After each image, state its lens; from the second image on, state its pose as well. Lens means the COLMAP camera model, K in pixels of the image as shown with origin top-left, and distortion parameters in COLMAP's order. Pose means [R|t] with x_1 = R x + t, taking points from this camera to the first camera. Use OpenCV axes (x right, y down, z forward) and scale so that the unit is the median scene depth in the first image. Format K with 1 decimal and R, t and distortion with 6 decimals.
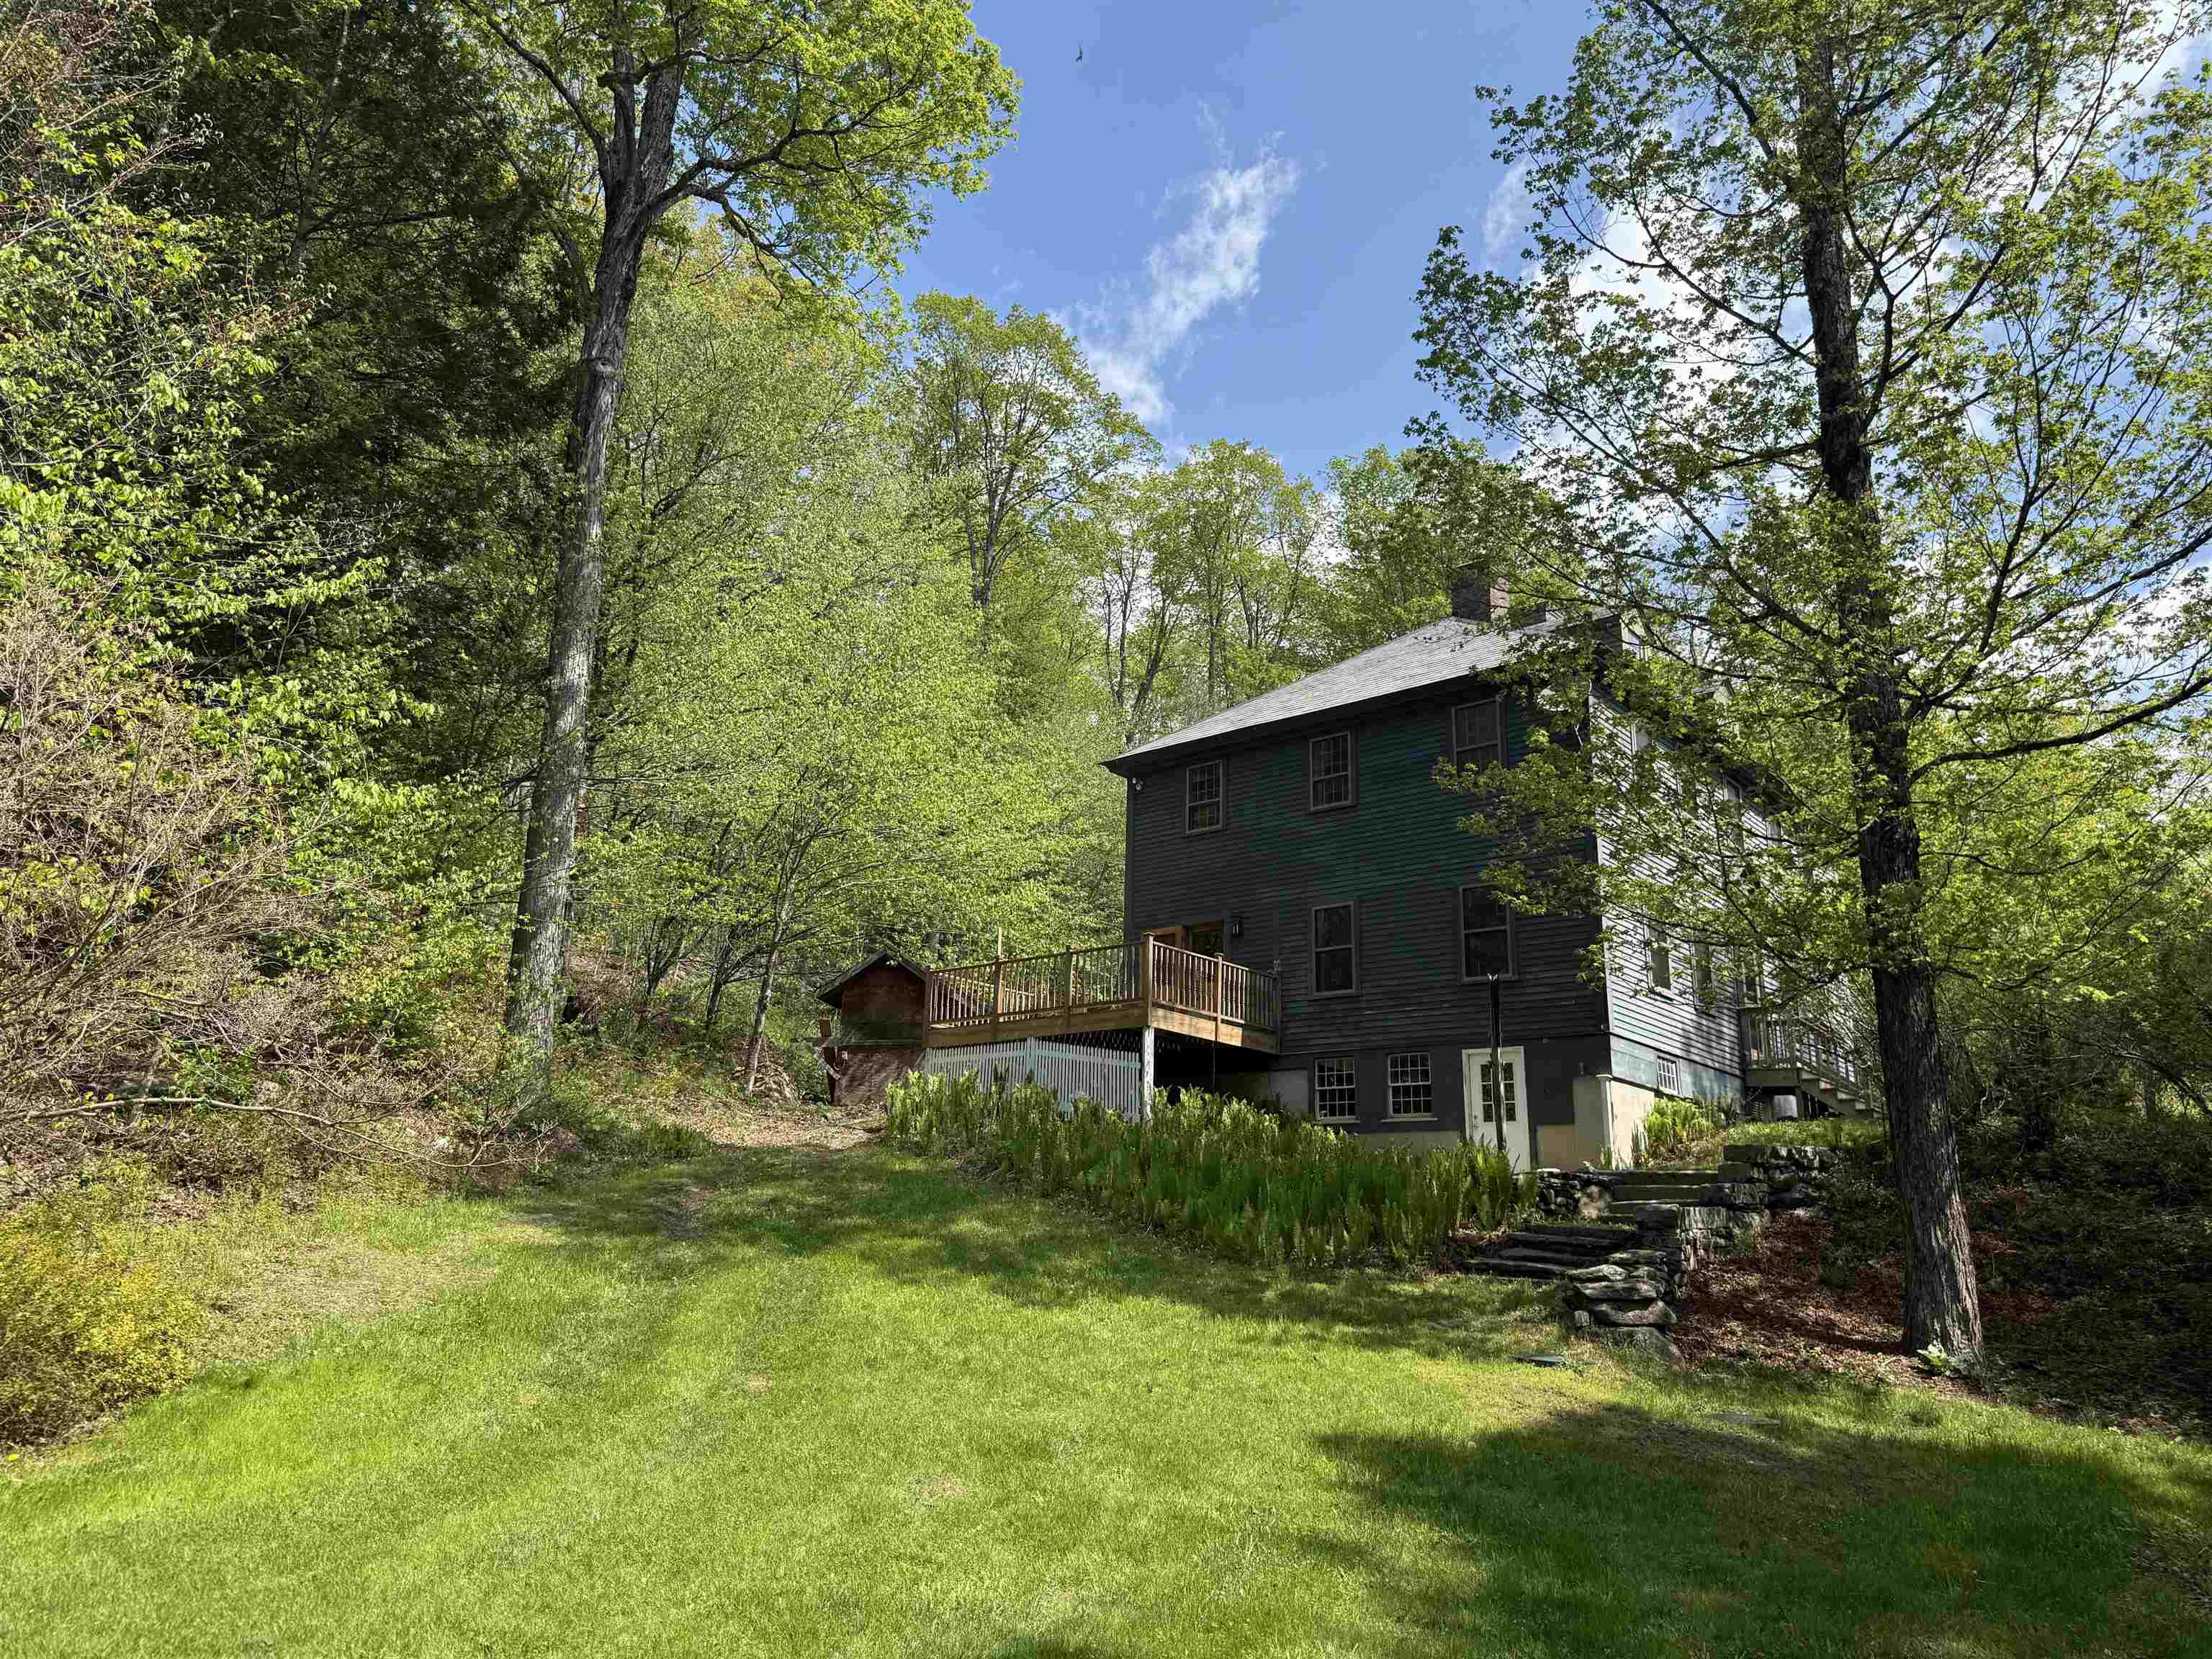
lens RADIAL K [[1563.5, 0, 1012.1], [0, 1563.5, 789.4], [0, 0, 1]] dist [0.136200, -0.247257]
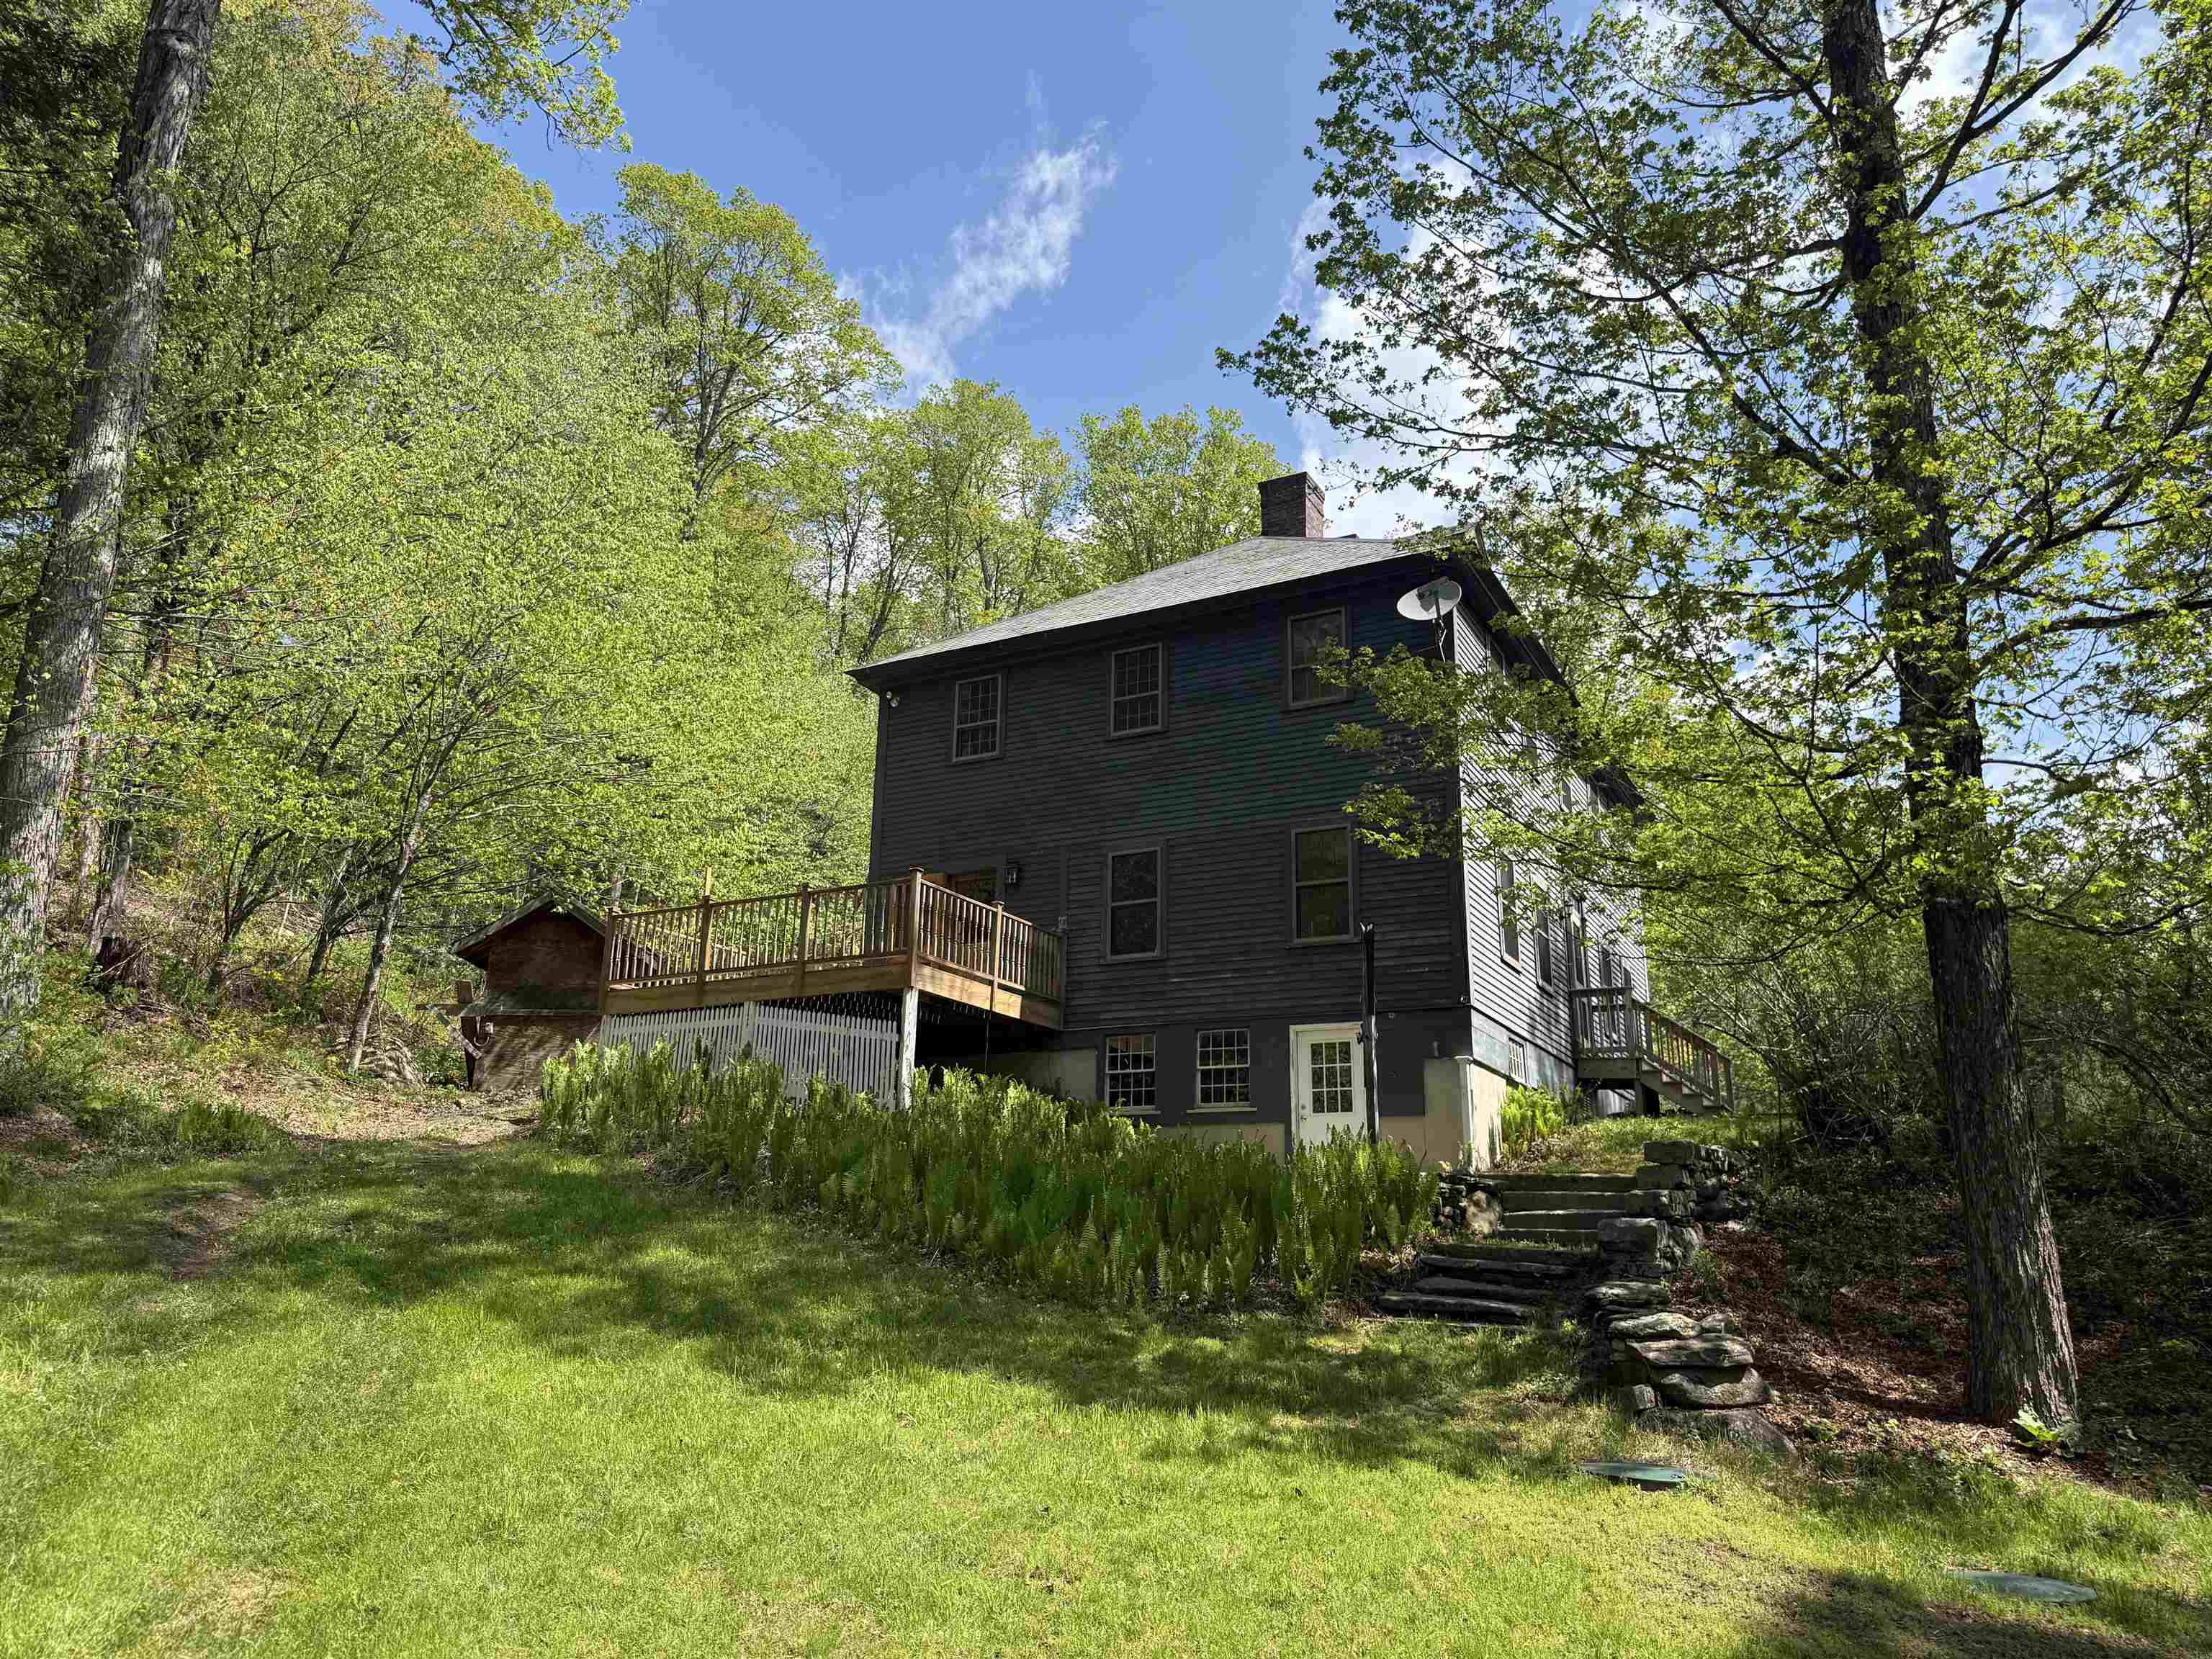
lens RADIAL K [[1674.5, 0, 1106.0], [0, 1674.5, 829.5], [0, 0, 1]] dist [0.106456, -0.254542]
pose [[0.971345, 0.051648, 0.231995, -0.014754], [-0.059898, 0.997793, 0.028653, 0.044998], [-0.230003, -0.041728, 0.972295, 0.186037]]
